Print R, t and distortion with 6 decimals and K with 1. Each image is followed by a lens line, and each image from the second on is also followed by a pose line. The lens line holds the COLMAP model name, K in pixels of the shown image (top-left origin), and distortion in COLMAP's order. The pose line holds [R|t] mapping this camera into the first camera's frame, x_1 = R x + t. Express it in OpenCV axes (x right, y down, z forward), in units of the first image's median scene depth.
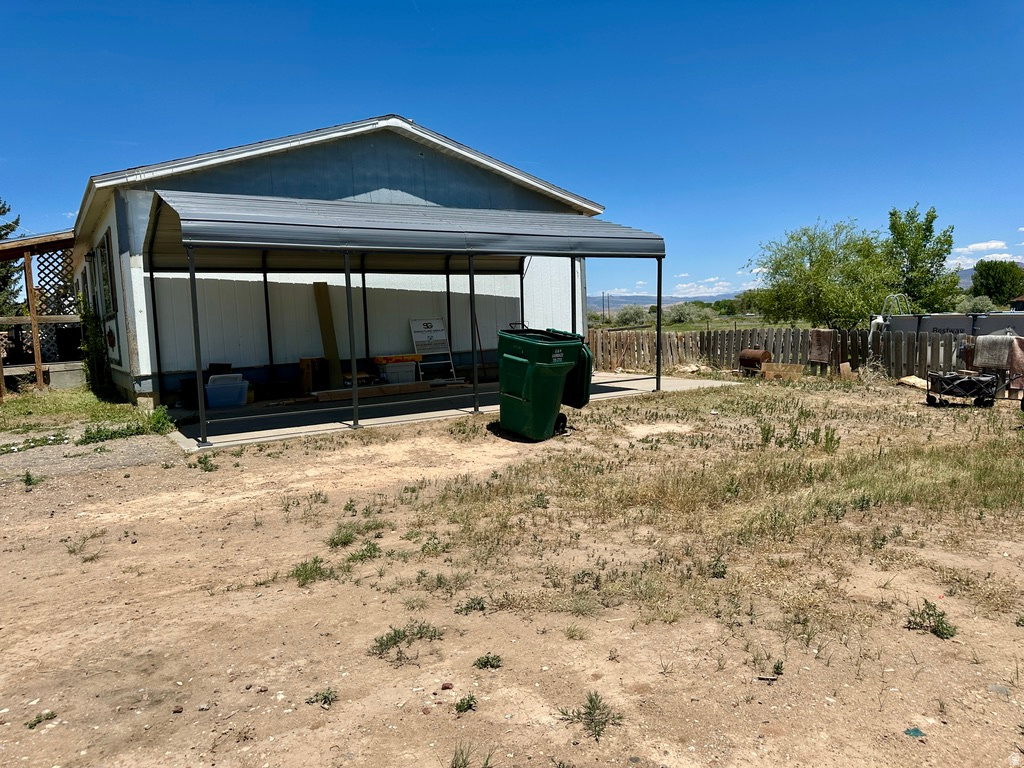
lens RADIAL K [[700.4, 0, 506.1], [0, 700.4, 379.6], [0, 0, 1]] dist [0.116288, -0.221209]
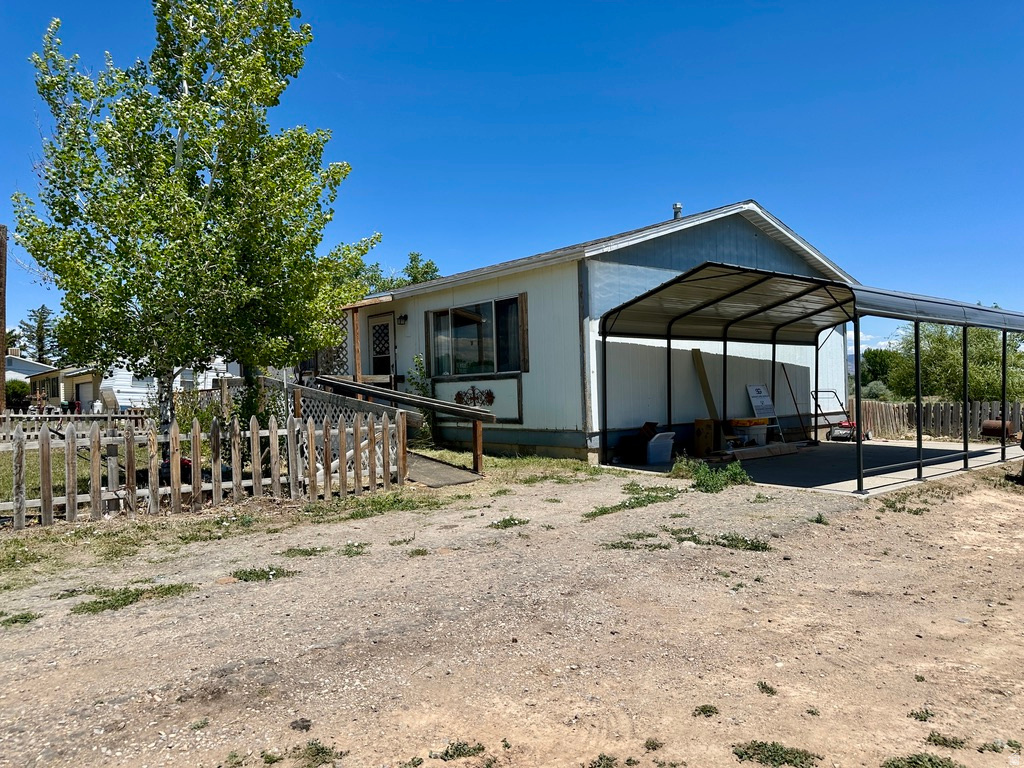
lens RADIAL K [[700.4, 0, 506.1], [0, 700.4, 379.6], [0, 0, 1]] dist [0.116288, -0.221209]
pose [[0.995009, 0.040261, 0.091305, -0.644737], [-0.033021, 0.996291, -0.079465, 0.003449], [-0.094165, 0.076054, 0.992647, -0.034274]]
